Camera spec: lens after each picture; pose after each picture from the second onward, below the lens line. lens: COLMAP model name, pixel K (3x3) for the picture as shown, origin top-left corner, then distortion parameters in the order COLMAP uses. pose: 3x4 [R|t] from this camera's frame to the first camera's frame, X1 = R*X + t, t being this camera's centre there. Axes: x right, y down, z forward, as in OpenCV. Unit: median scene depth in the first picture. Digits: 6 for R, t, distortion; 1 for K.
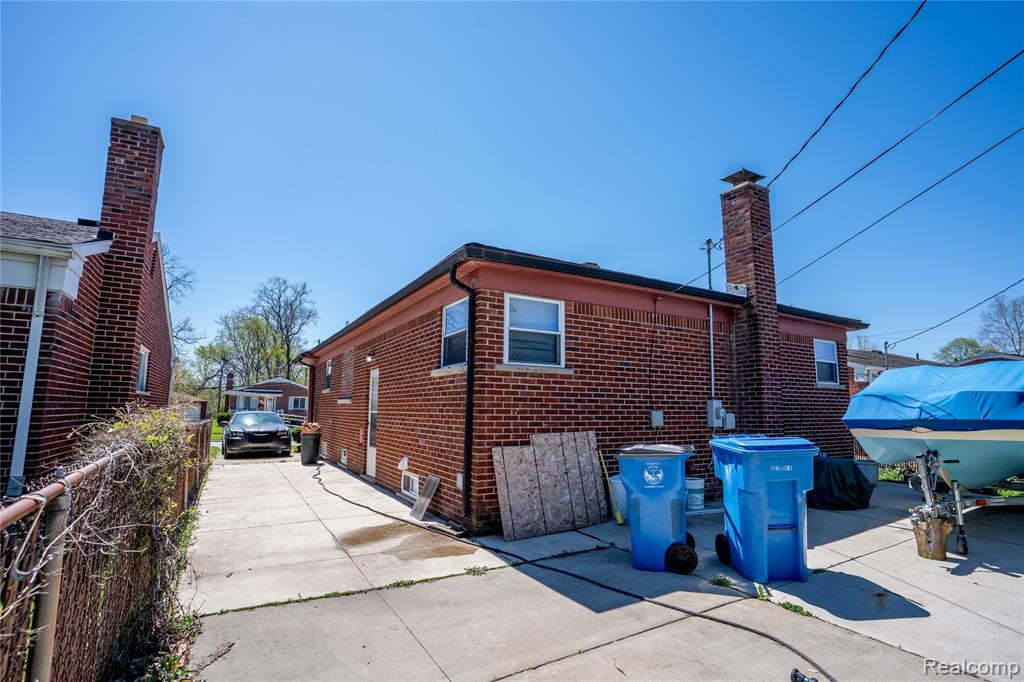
lens RADIAL K [[486.7, 0, 512.0], [0, 486.7, 341.0], [0, 0, 1]] dist [-0.050916, 0.000516]
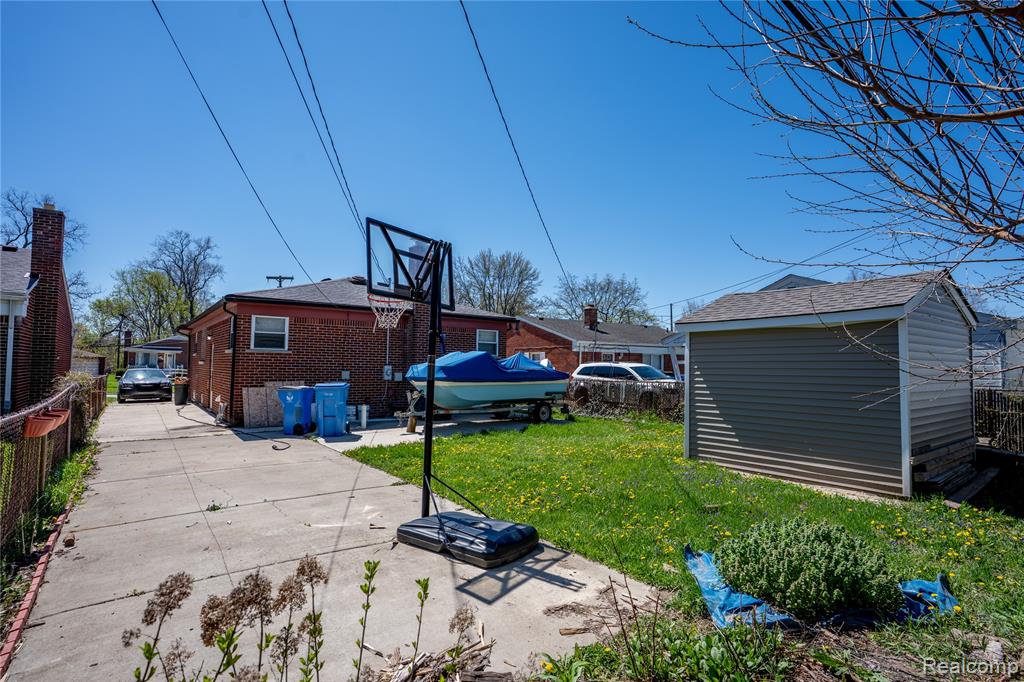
lens RADIAL K [[490.5, 0, 512.0], [0, 490.5, 341.0], [0, 0, 1]] dist [-0.035749, 0.000860]
pose [[0.990620, 0.010889, 0.136214, 0.310094], [-0.023397, 0.995615, 0.090569, -0.077752], [-0.134630, -0.092907, 0.986531, -0.467922]]
